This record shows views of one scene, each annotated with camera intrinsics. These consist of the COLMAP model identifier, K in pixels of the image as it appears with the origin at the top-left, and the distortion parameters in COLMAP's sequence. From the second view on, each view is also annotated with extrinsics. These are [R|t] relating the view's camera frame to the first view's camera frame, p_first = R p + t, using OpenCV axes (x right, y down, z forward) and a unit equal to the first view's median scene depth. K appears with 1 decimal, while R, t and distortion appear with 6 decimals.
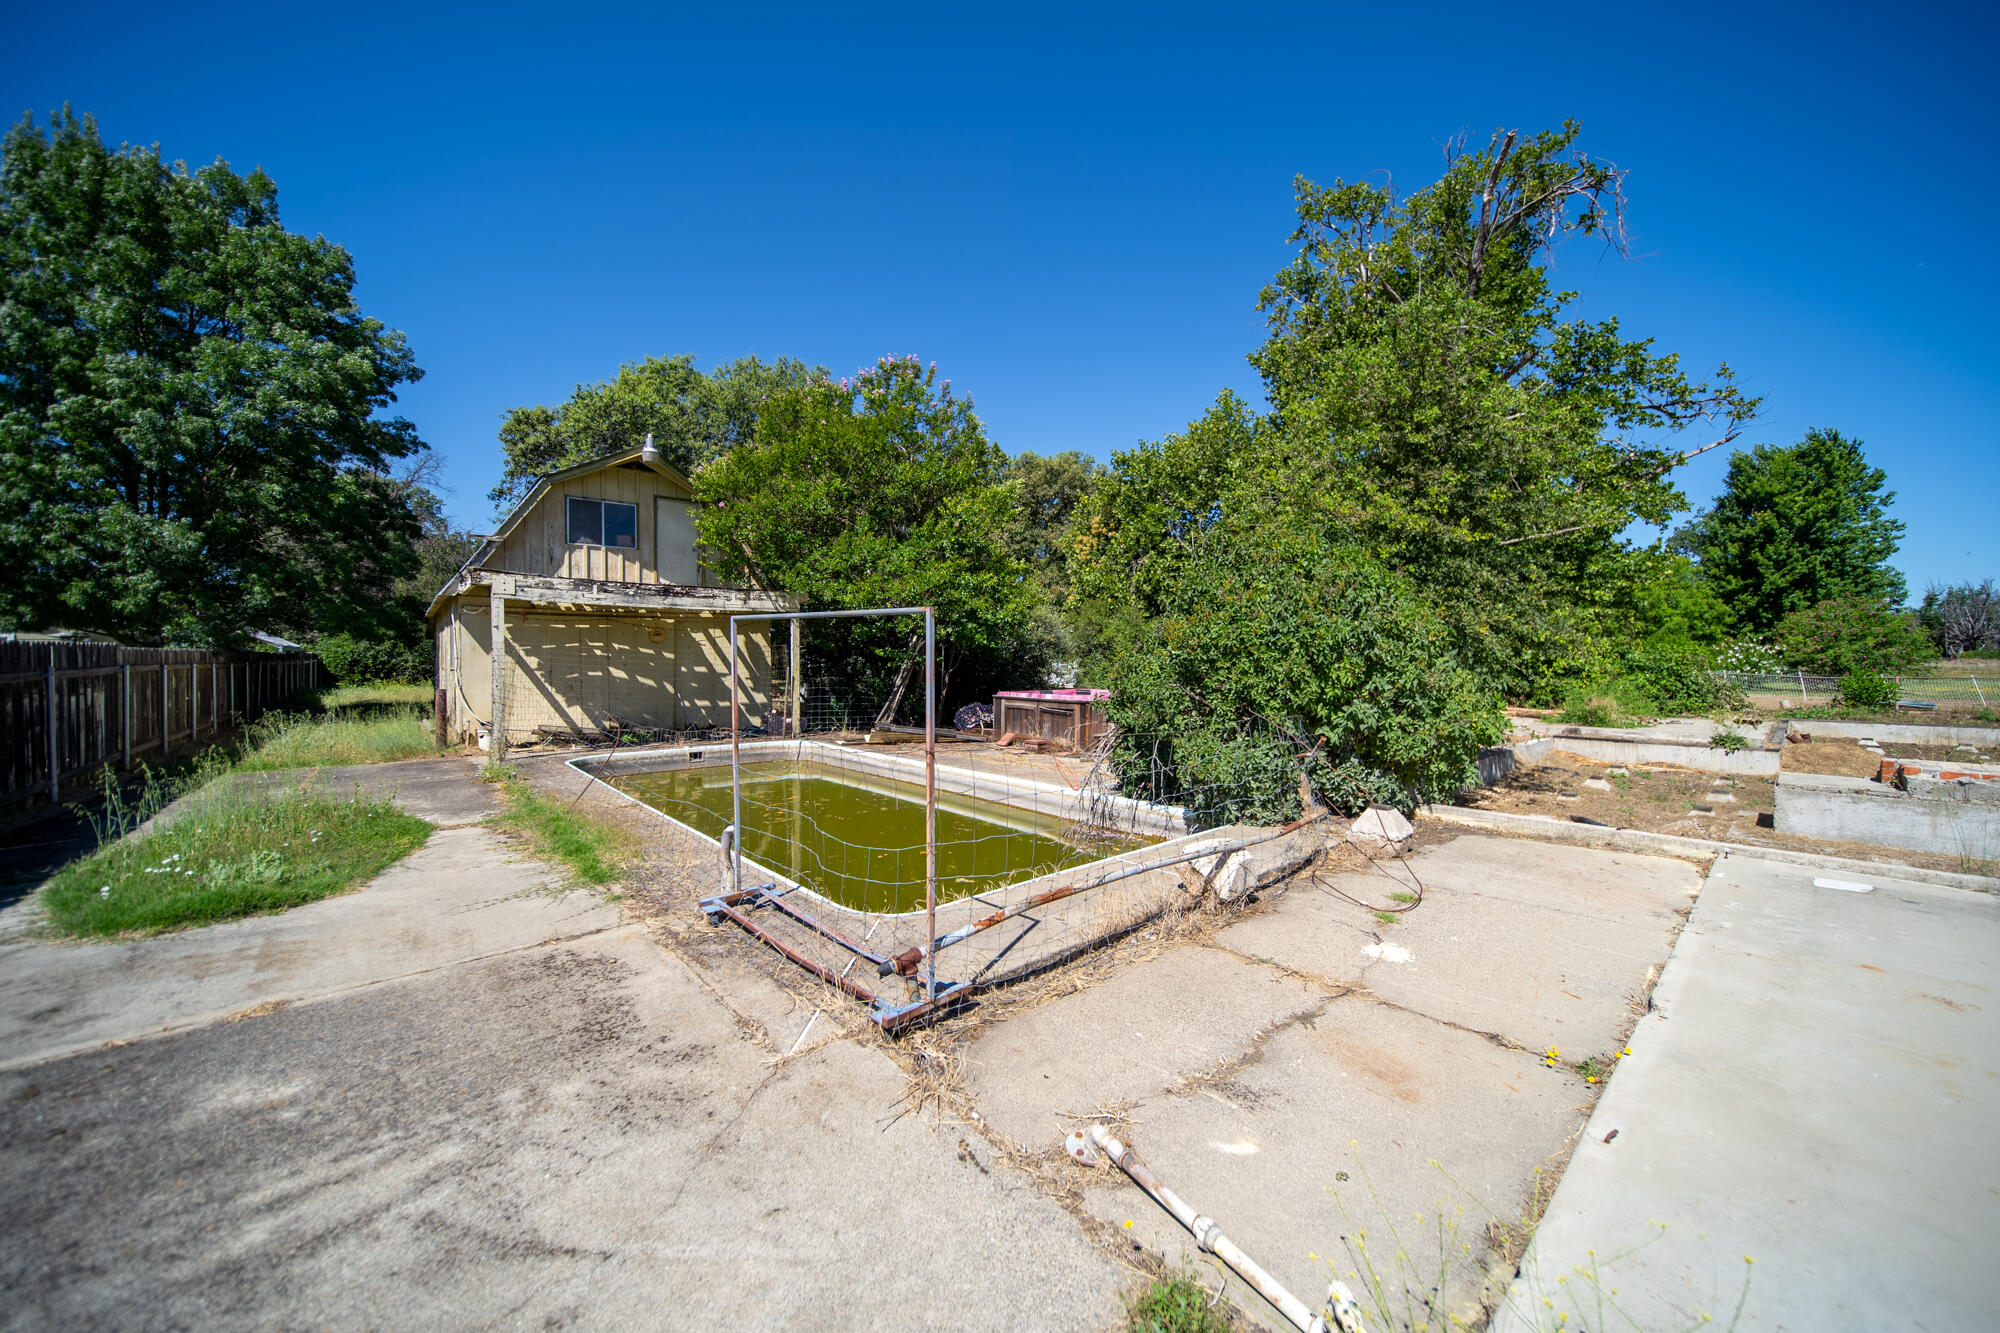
lens RADIAL K [[708.3, 0, 989.9], [0, 708.3, 663.3], [0, 0, 1]] dist [-0.003378, 0.000064]
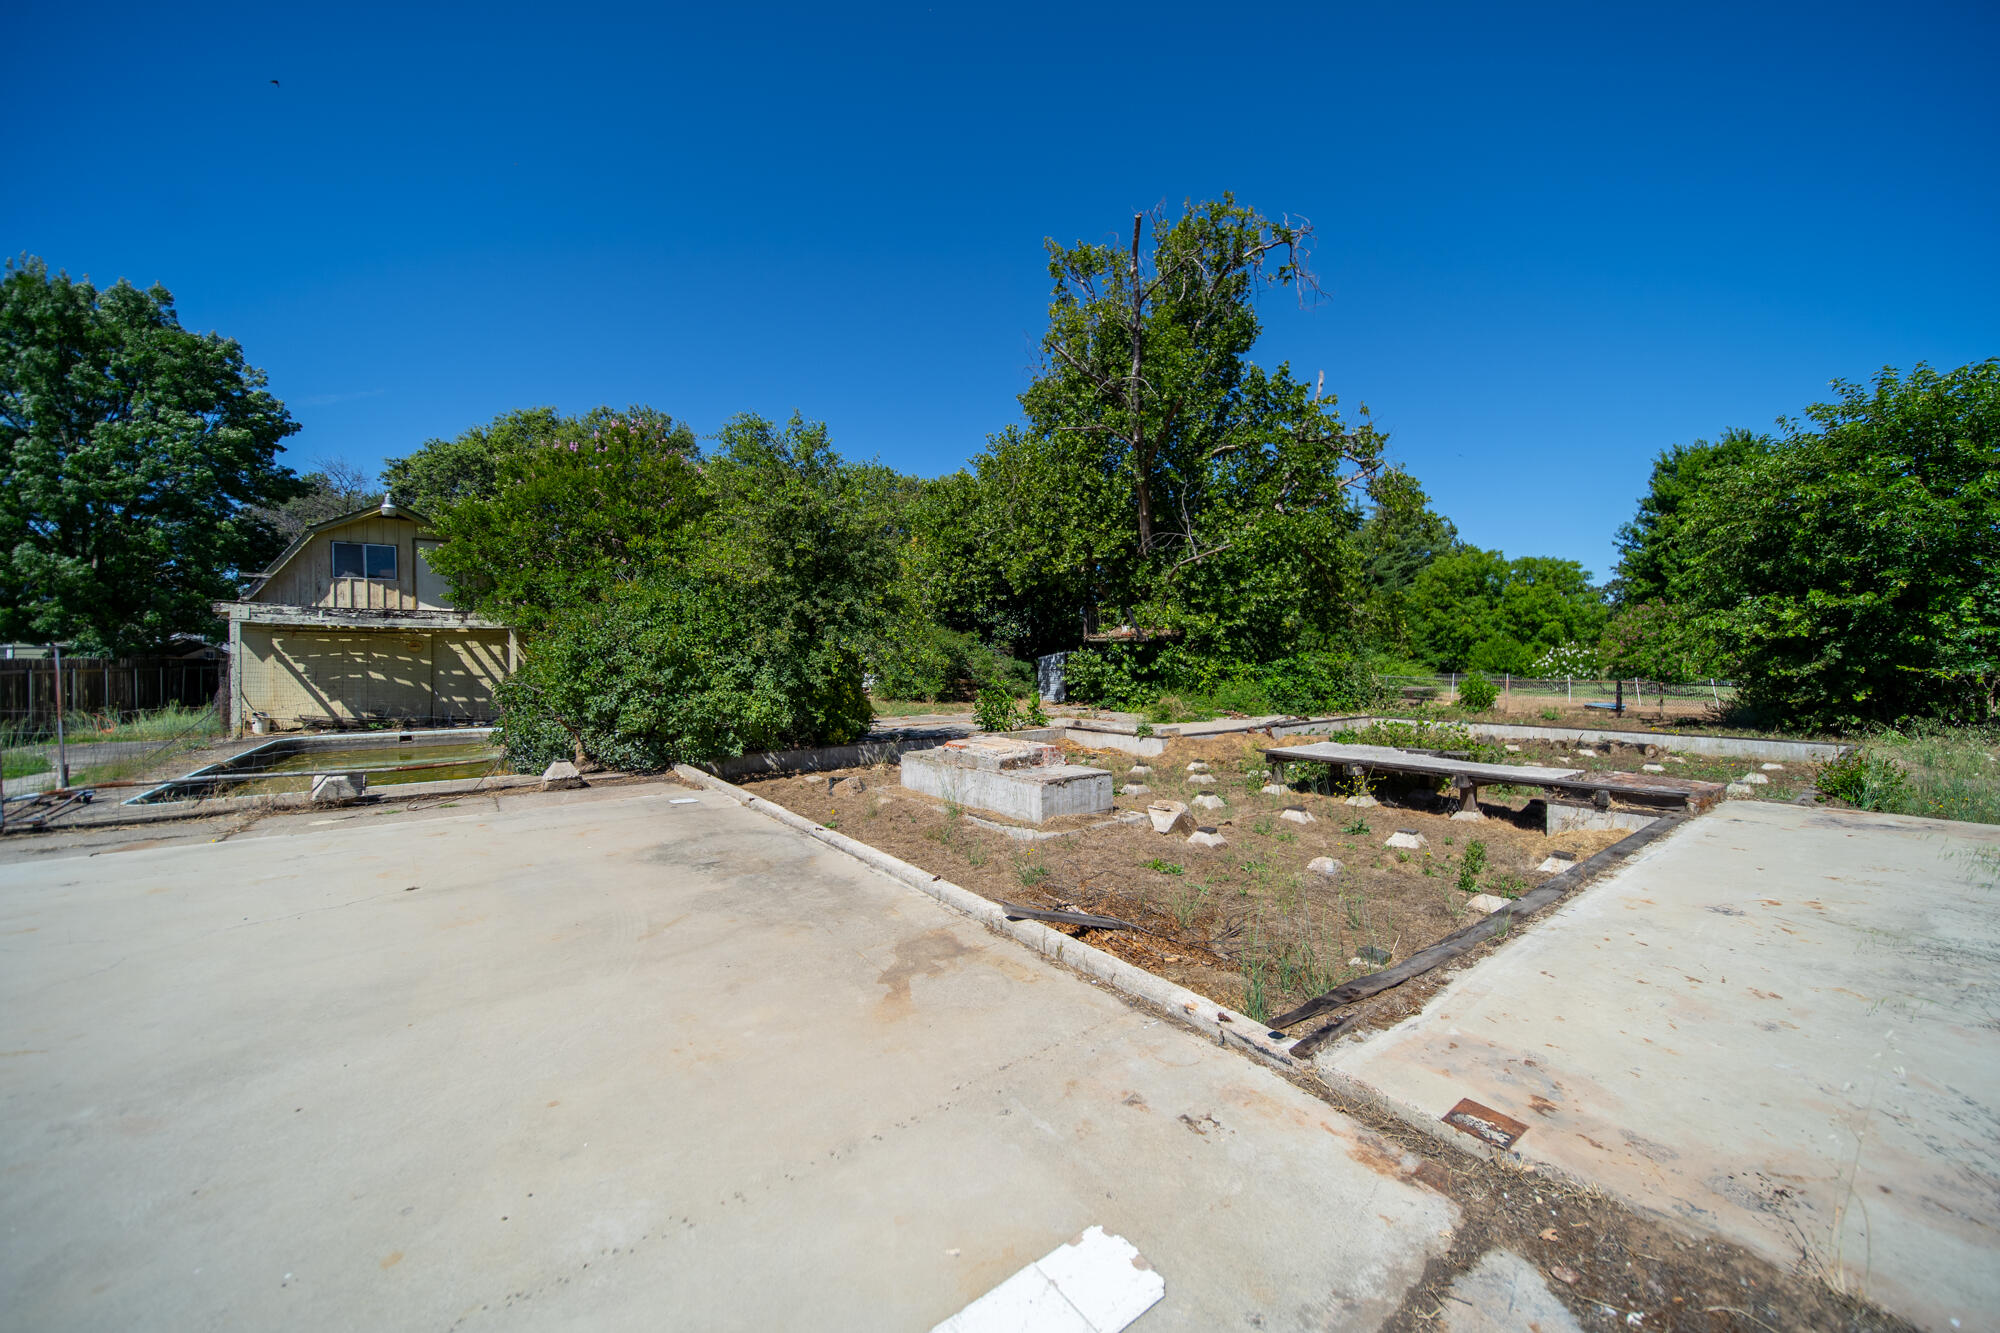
lens RADIAL K [[708.3, 0, 1002.1], [0, 708.3, 666.8], [0, 0, 1]] dist [-0.003378, 0.000064]
pose [[0.997956, -0.000221, -0.063906, 0.675273], [0.000360, 0.999998, 0.002172, -0.004875], [0.063906, -0.002191, 0.997954, -0.215276]]
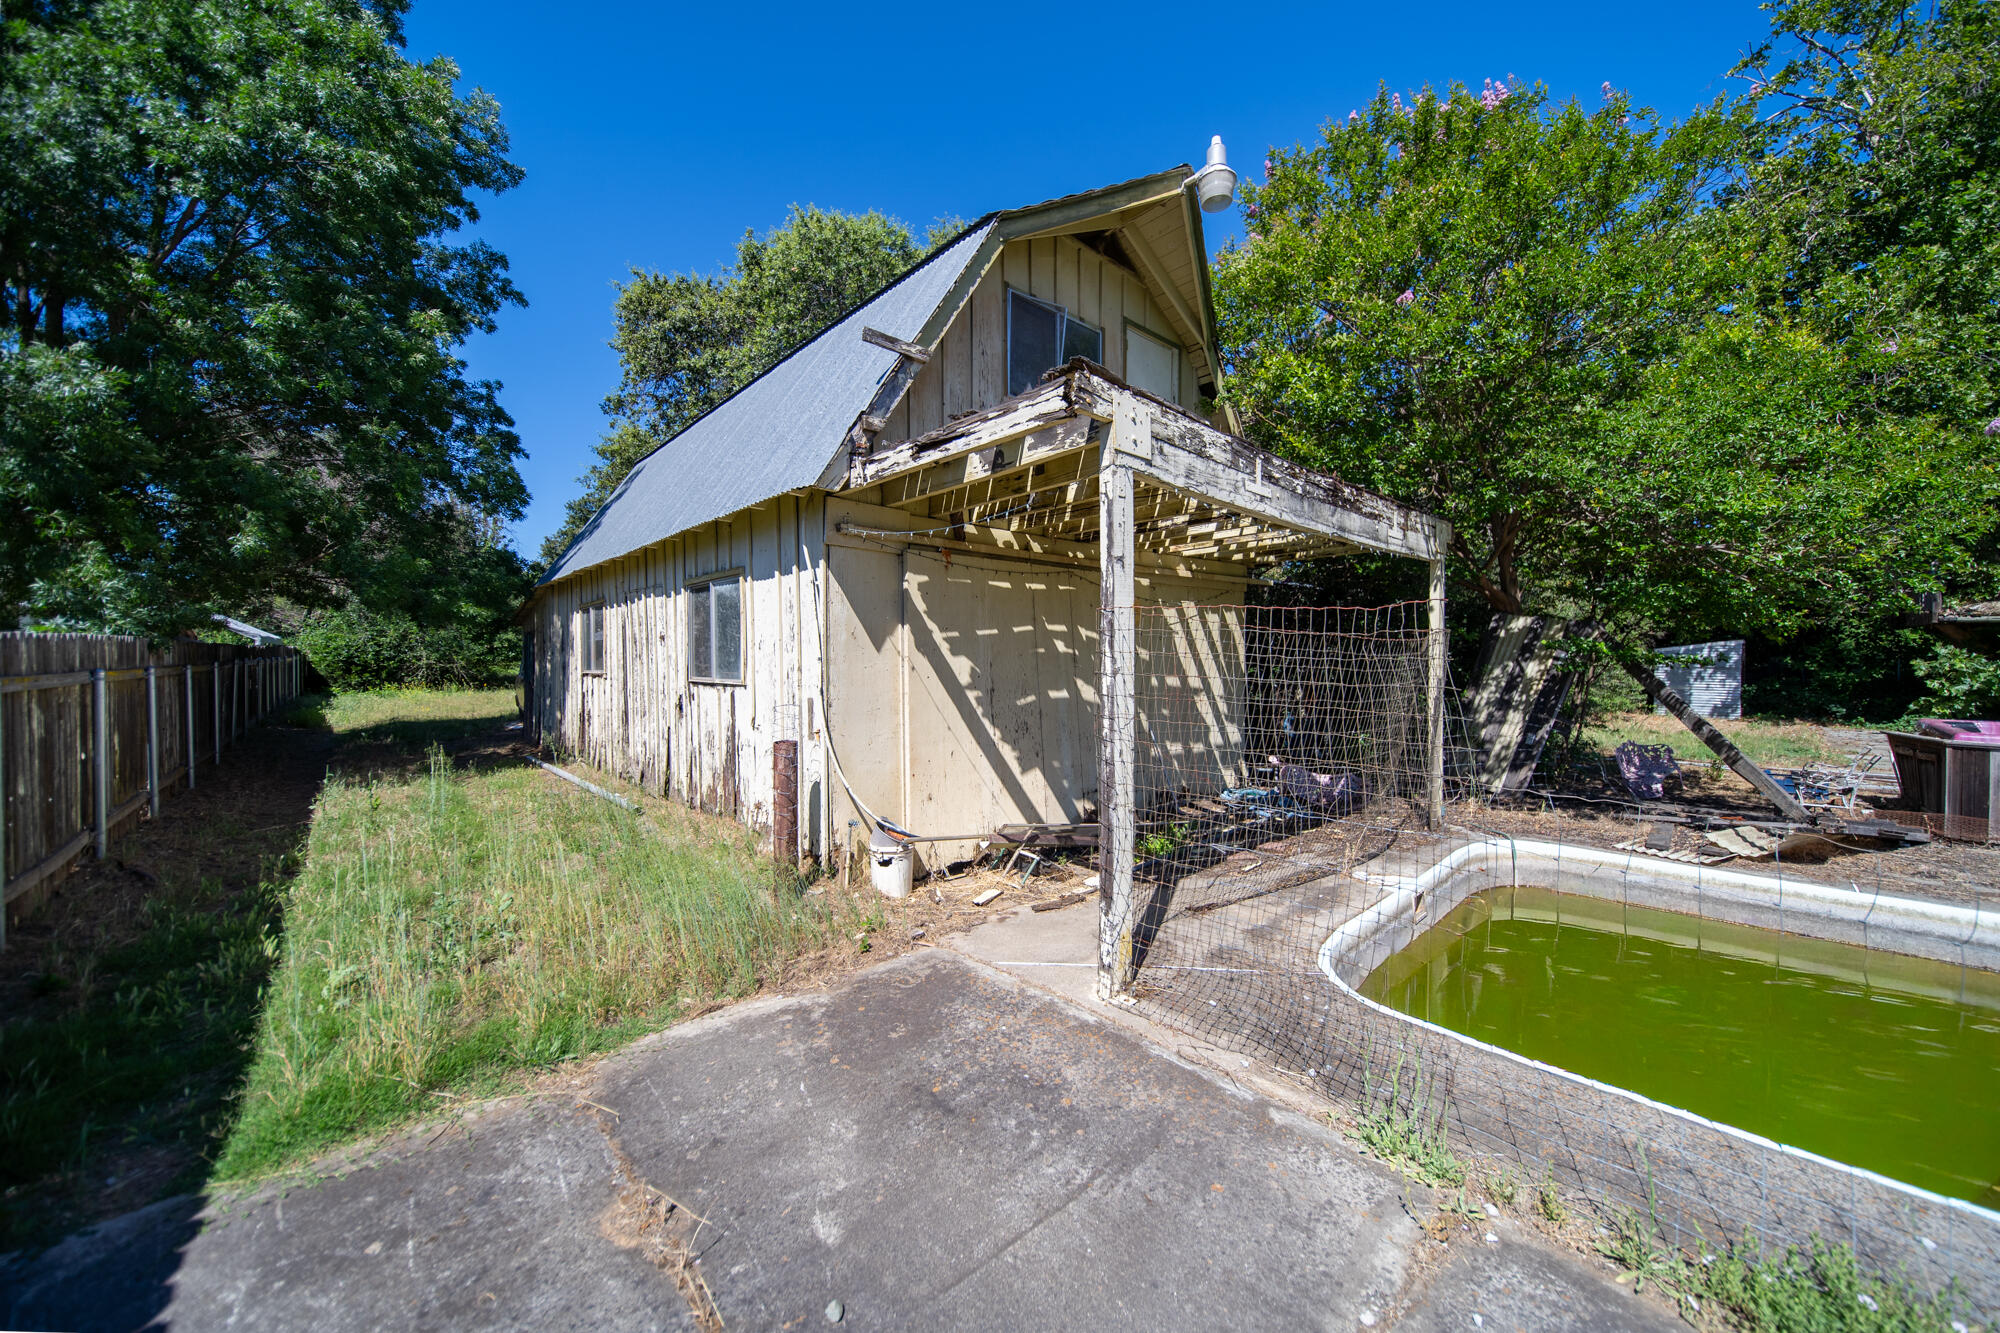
lens RADIAL K [[708.3, 0, 1000.8], [0, 708.3, 665.0], [0, 0, 1]] dist [-0.003378, 0.000064]
pose [[0.999035, 0.001770, 0.043893, -0.573909], [-0.002115, 0.999967, 0.007810, -0.006686], [-0.043877, -0.007896, 0.999006, 0.523075]]
